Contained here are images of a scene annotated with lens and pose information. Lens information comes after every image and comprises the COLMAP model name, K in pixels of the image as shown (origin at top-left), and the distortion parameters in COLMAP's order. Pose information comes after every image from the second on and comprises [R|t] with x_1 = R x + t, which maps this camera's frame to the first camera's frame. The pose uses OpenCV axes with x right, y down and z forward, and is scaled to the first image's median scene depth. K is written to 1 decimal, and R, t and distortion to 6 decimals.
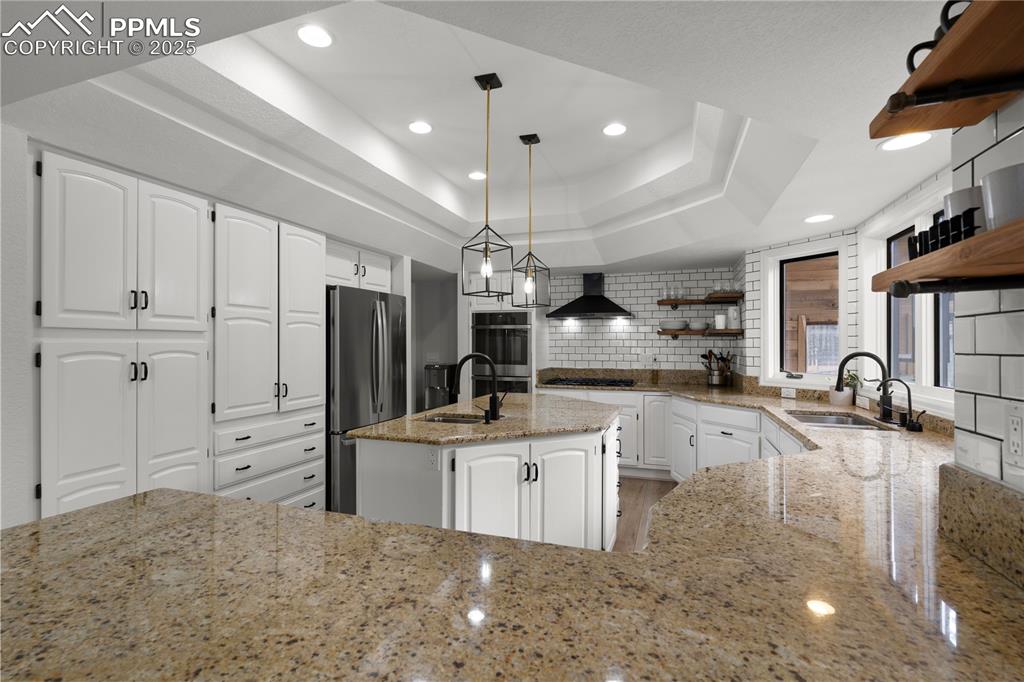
lens RADIAL K [[476.5, 0, 512.0], [0, 476.5, 341.0], [0, 0, 1]] dist [-0.002379, -0.000381]
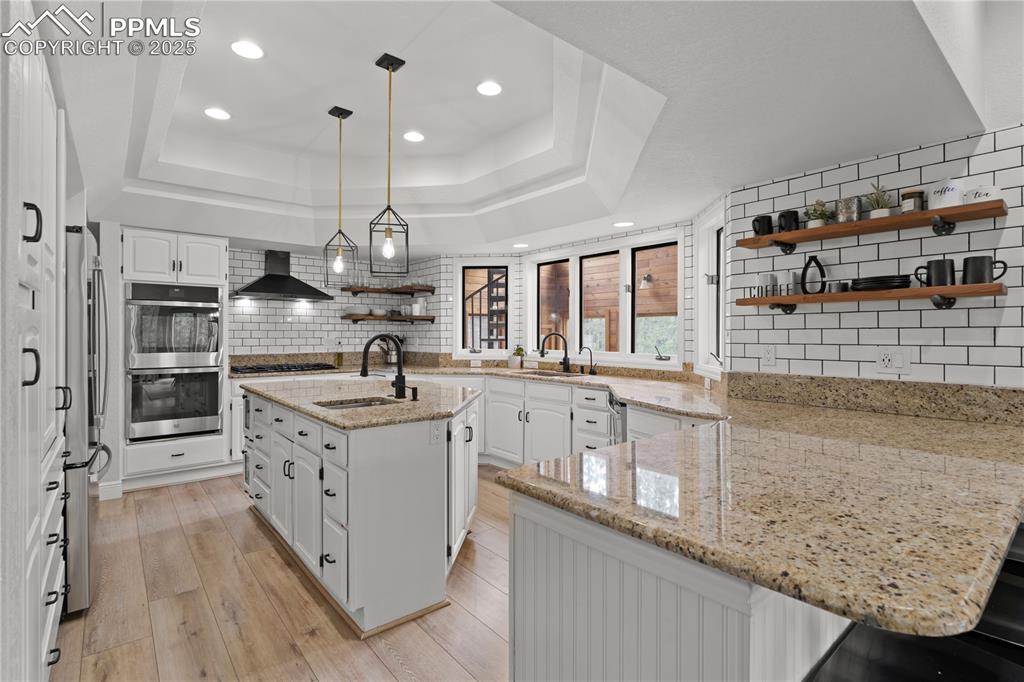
lens RADIAL K [[485.5, 0, 510.1], [0, 485.5, 331.8], [0, 0, 1]] dist [-0.002044, -0.000235]
pose [[0.521951, 0.001704, 0.852973, -0.419622], [-0.008439, 0.999959, 0.003166, 0.008556], [-0.852933, -0.008851, 0.521945, 0.131354]]
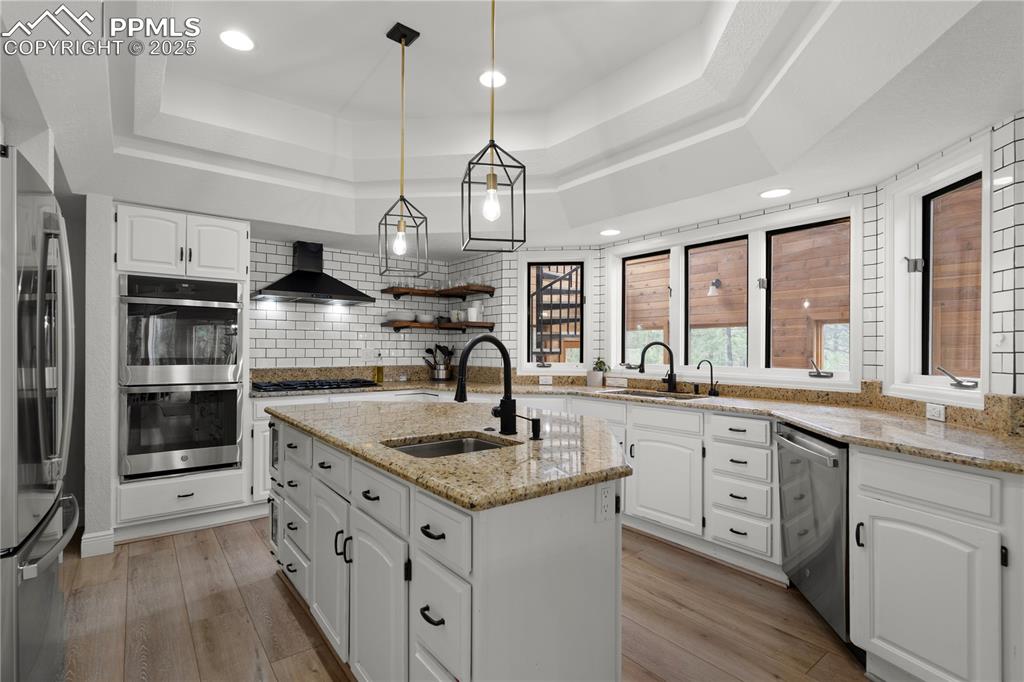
lens RADIAL K [[484.4, 0, 507.6], [0, 484.4, 345.7], [0, 0, 1]] dist [-0.001300, 0.000053]
pose [[0.549909, 0.006583, 0.835199, -0.317548], [-0.010632, 0.999943, -0.000881, 0.021074], [-0.835157, -0.008395, 0.549947, 0.324940]]
